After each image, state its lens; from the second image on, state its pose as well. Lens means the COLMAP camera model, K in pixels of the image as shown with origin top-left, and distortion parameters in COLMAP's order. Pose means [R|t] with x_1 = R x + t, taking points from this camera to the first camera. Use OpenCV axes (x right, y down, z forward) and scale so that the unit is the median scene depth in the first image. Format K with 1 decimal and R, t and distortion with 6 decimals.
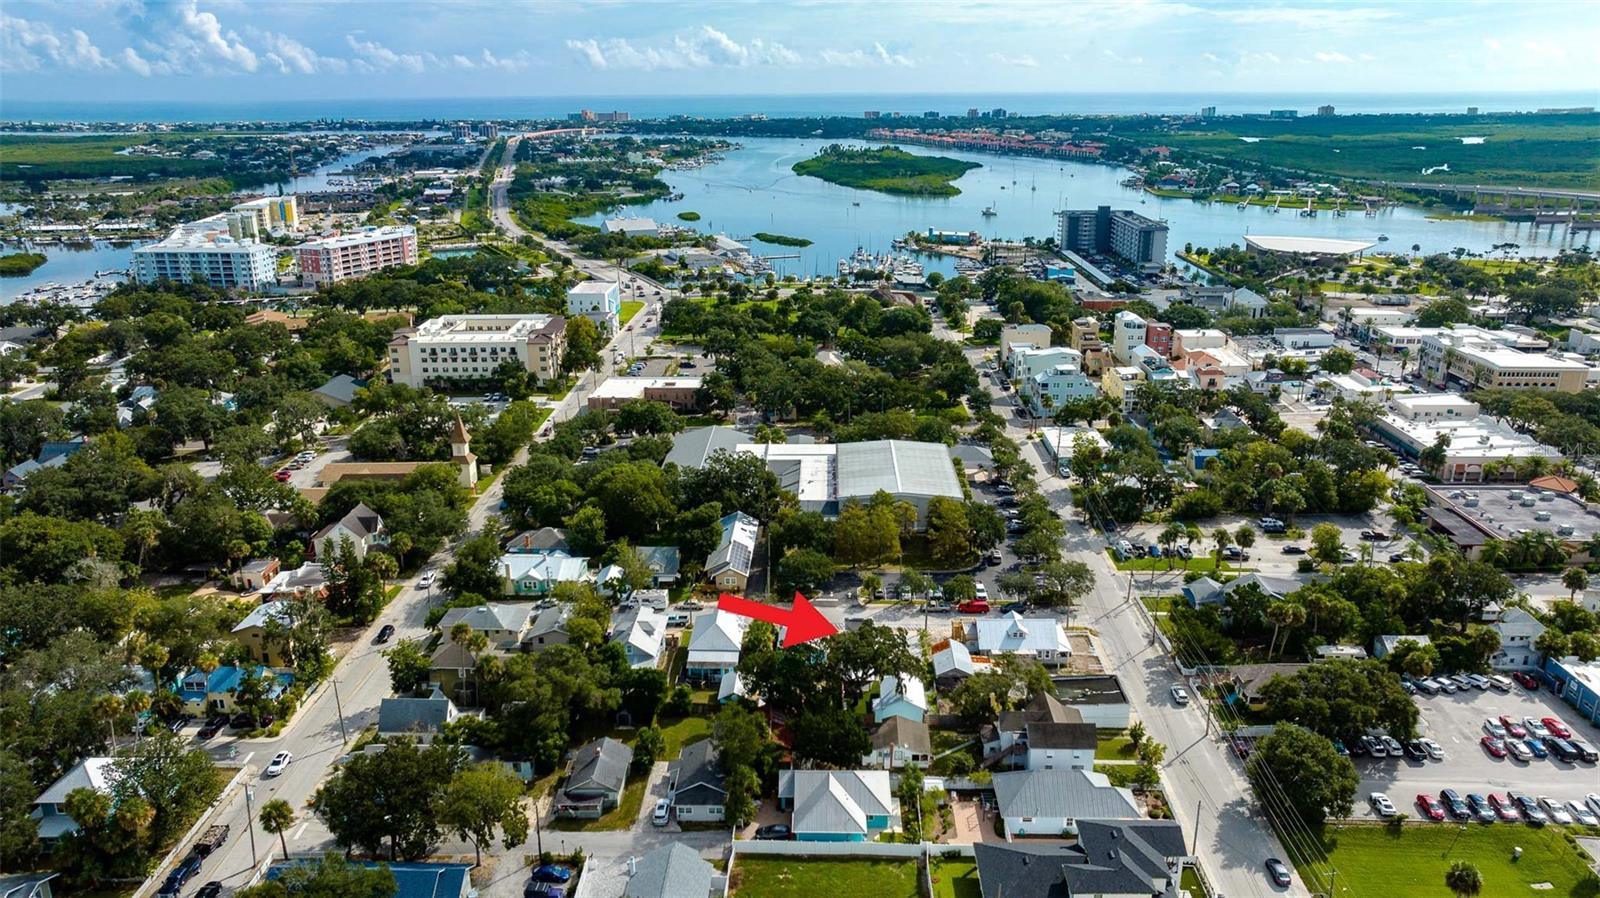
lens RADIAL K [[1117.3, 0, 802.0], [0, 1117.3, 465.5], [0, 0, 1]] dist [-0.041025, 0.055692]
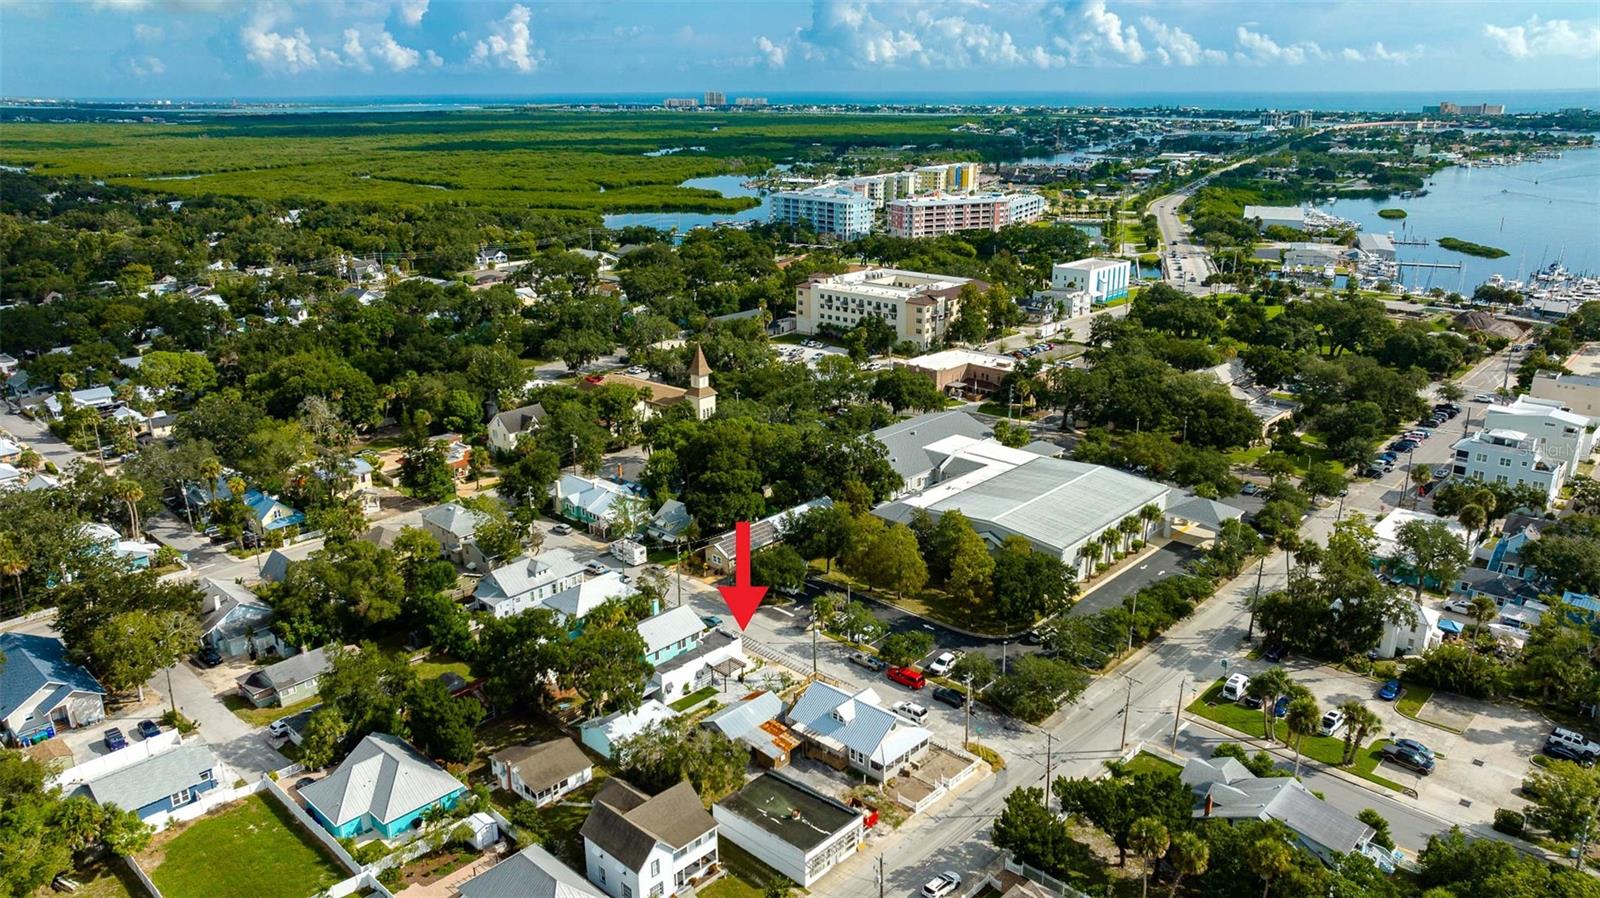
lens RADIAL K [[1116.7, 0, 800.0], [0, 1116.7, 449.0], [0, 0, 1]] dist [-0.040499, 0.048339]
pose [[0.746891, 0.206682, -0.632009, 0.202367], [-0.211567, 0.974939, 0.068804, -0.021512], [0.630391, 0.082323, 0.771900, 0.138120]]
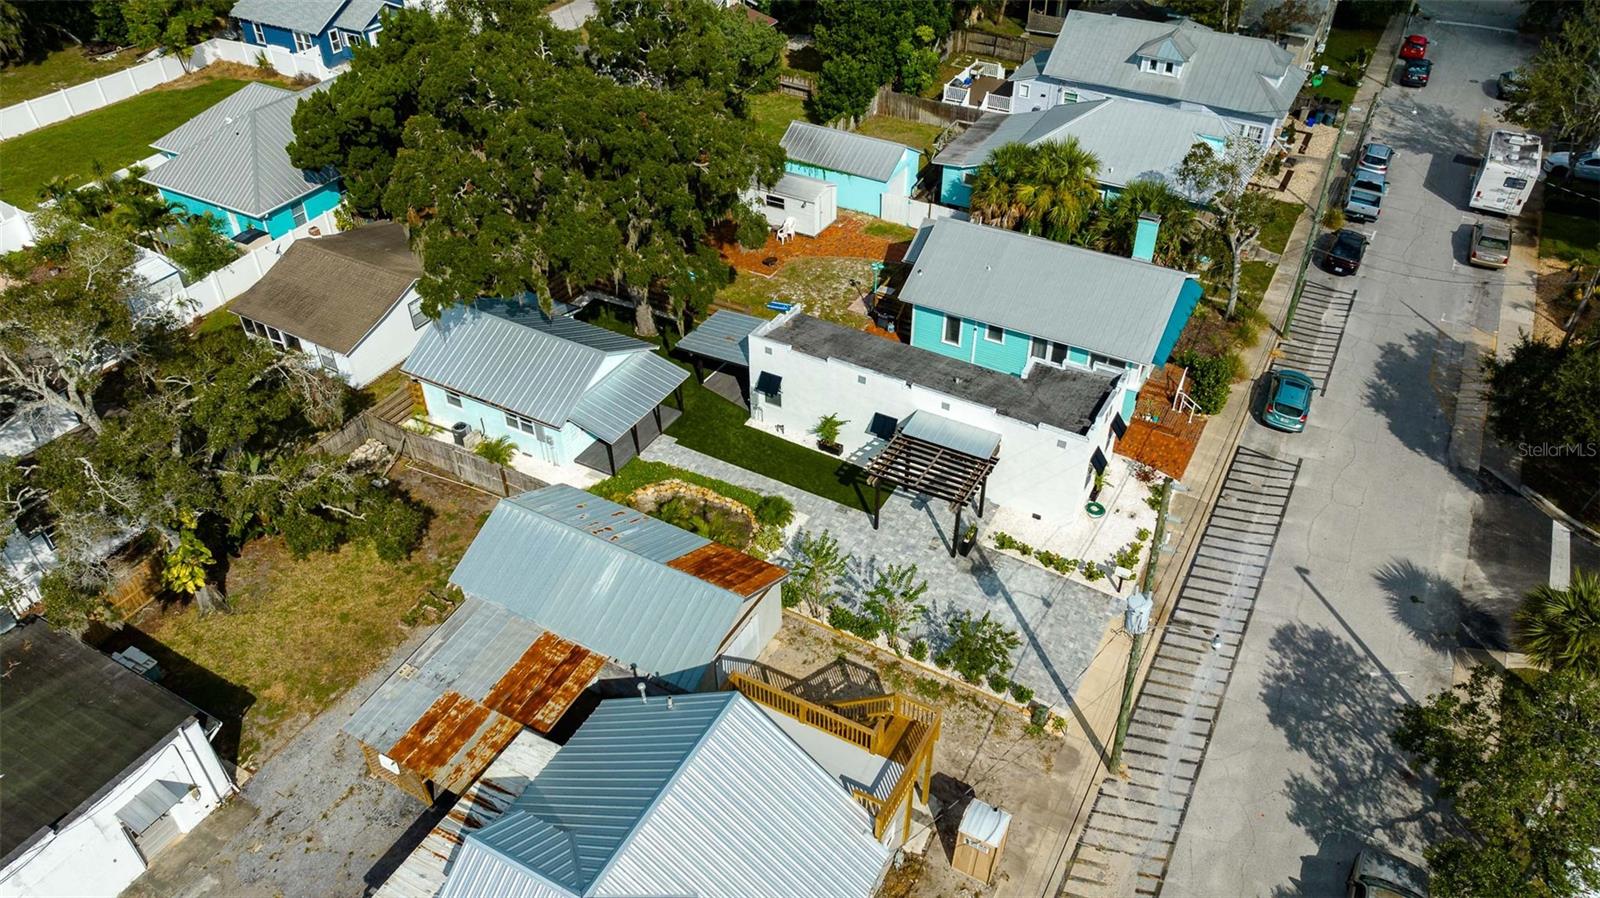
lens RADIAL K [[1116.7, 0, 800.0], [0, 1116.7, 449.0], [0, 0, 1]] dist [-0.040499, 0.048339]
pose [[-0.467136, 0.552815, -0.690057, 0.089590], [-0.274597, 0.651148, 0.707533, -0.001048], [0.840464, 0.520002, -0.152373, 0.342585]]
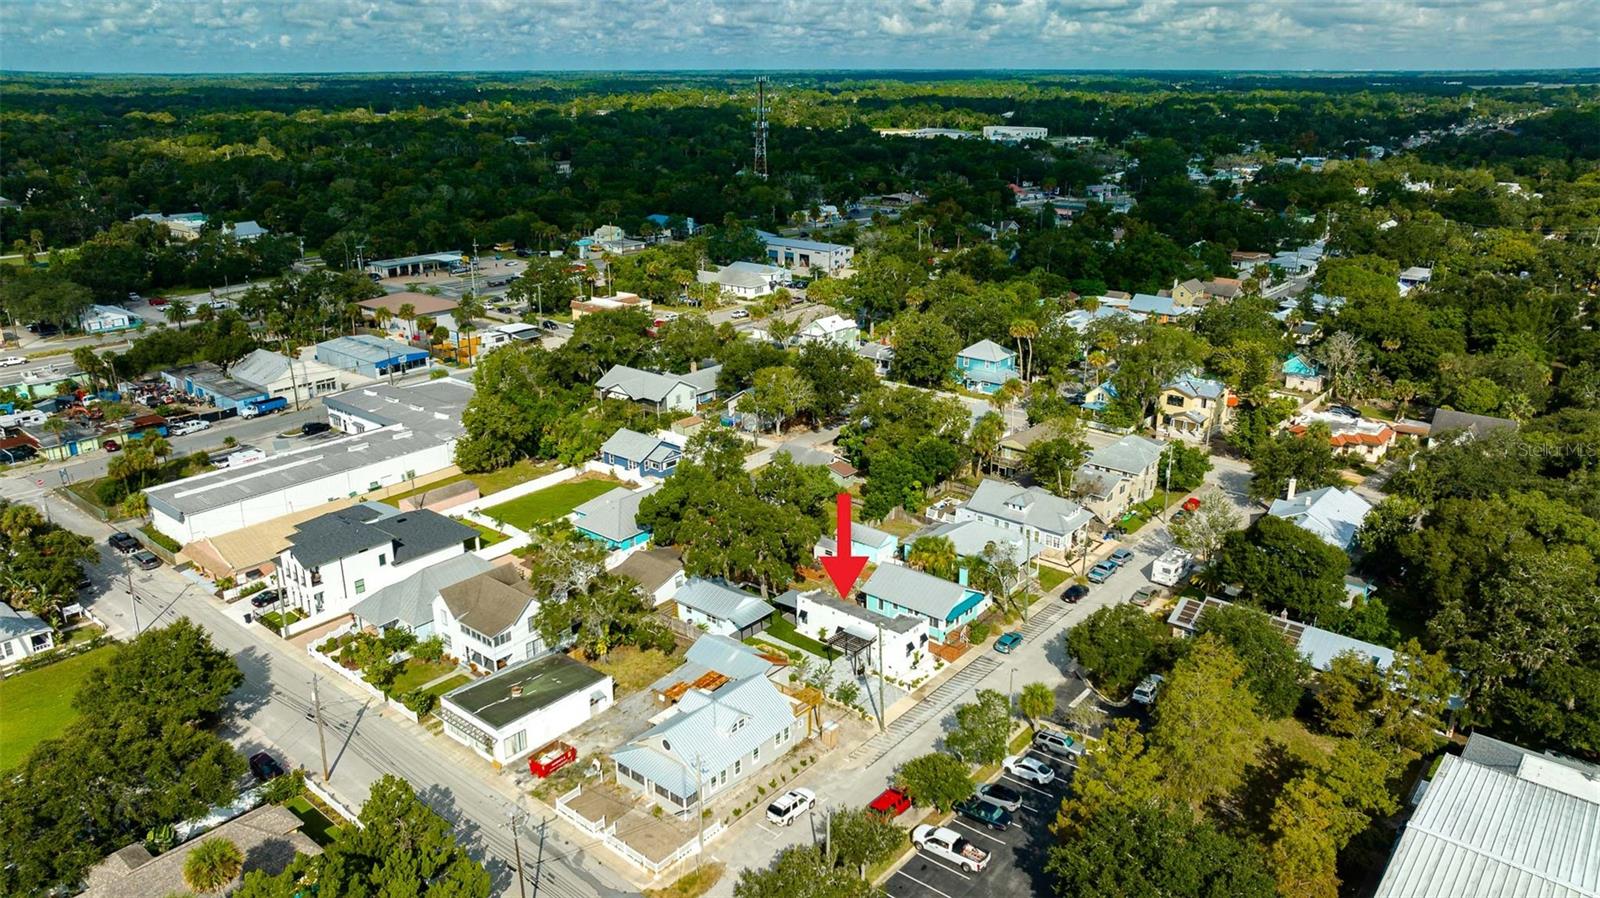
lens RADIAL K [[1116.9, 0, 800.0], [0, 1116.9, 449.0], [0, 0, 1]] dist [-0.031906, -0.000227]
pose [[-0.624454, 0.259883, -0.736558, 0.185861], [-0.242340, 0.832016, 0.499020, -0.082738], [0.742515, 0.490112, -0.456576, 0.409900]]
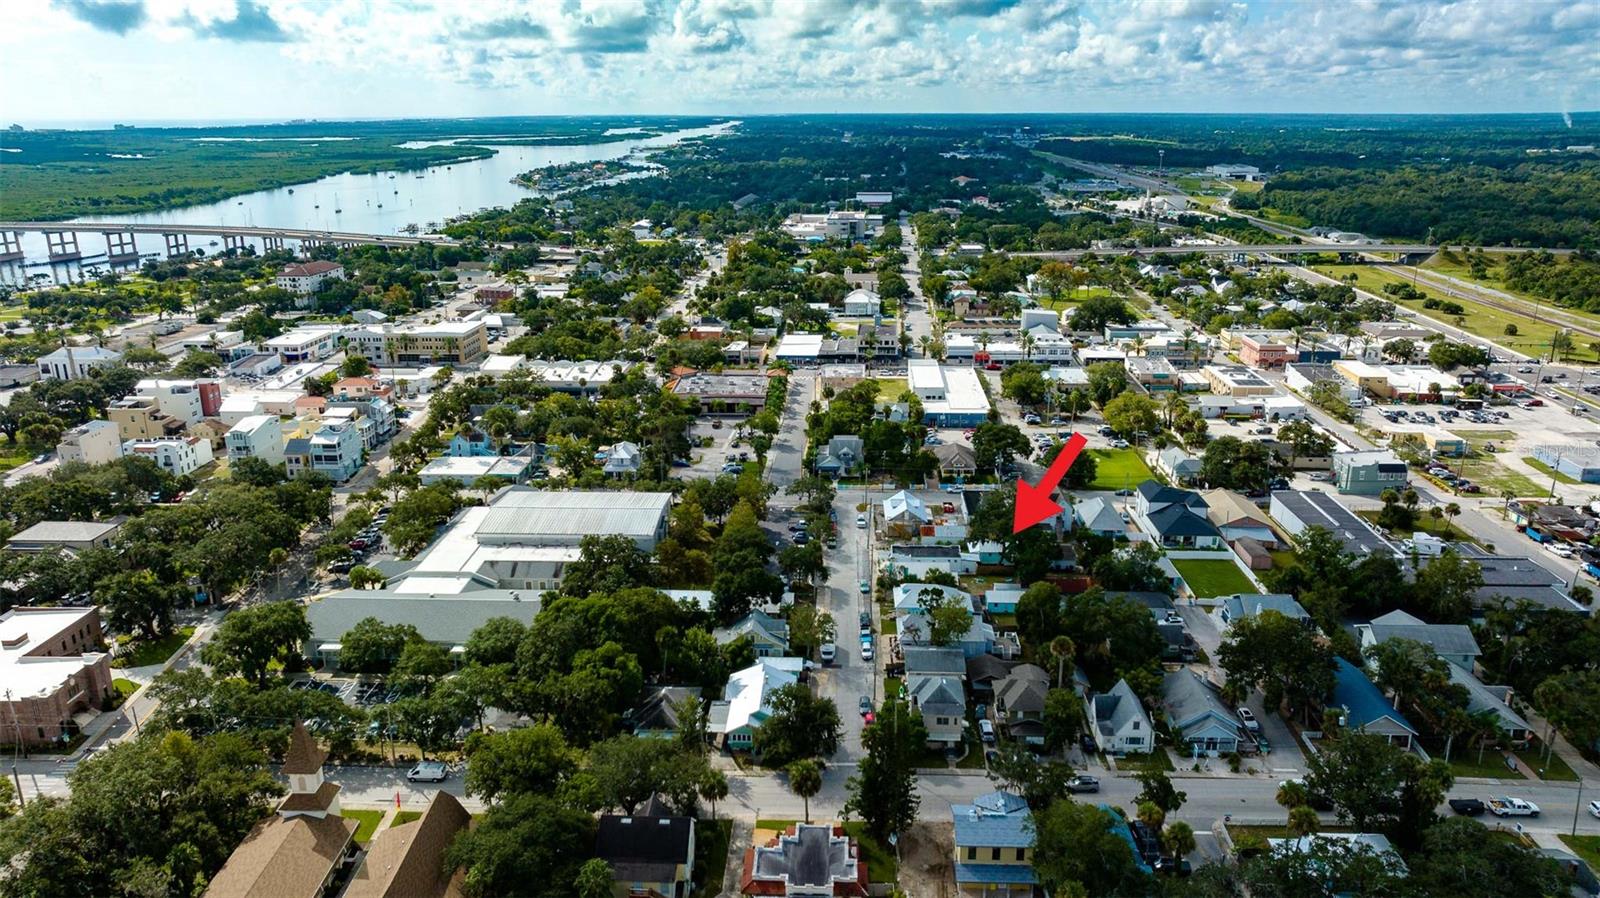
lens RADIAL K [[1117.3, 0, 802.0], [0, 1117.3, 465.5], [0, 0, 1]] dist [-0.041025, 0.055692]
pose [[0.019230, -0.298977, 0.954067, -0.385293], [0.324108, 0.904578, 0.276936, -0.116348], [-0.945825, 0.303895, 0.114296, 0.344590]]
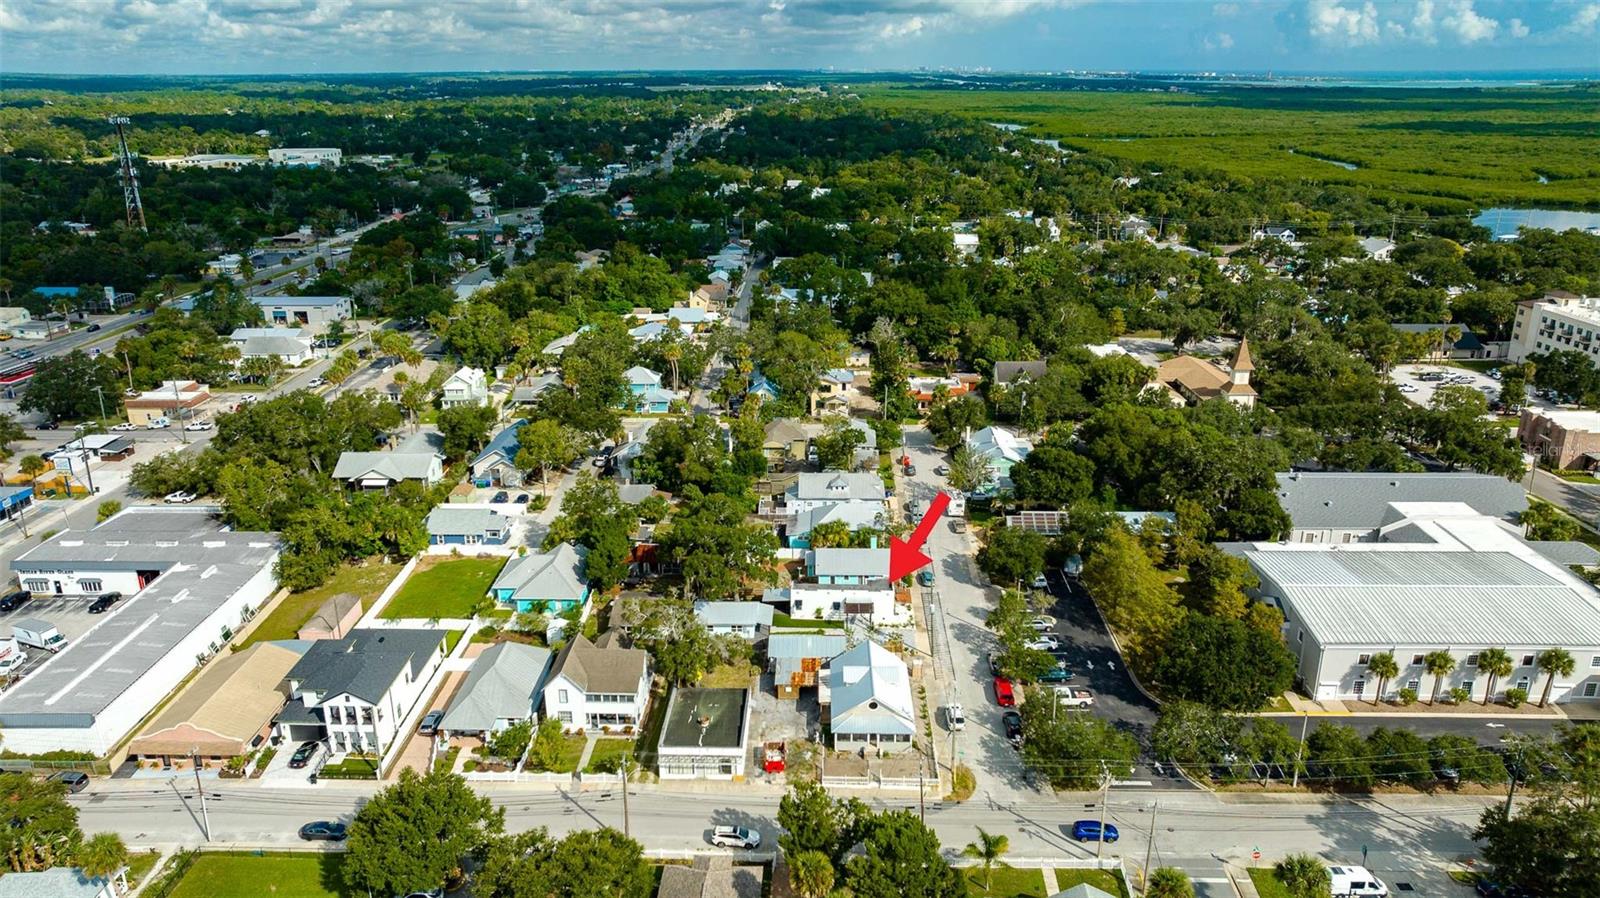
lens RADIAL K [[1116.7, 0, 800.0], [0, 1116.7, 449.0], [0, 0, 1]] dist [-0.040499, 0.048339]
pose [[-0.002727, 0.329459, -0.944166, 0.277470], [-0.313895, 0.896166, 0.313617, -0.065489], [0.949454, 0.297225, 0.100972, 0.287337]]
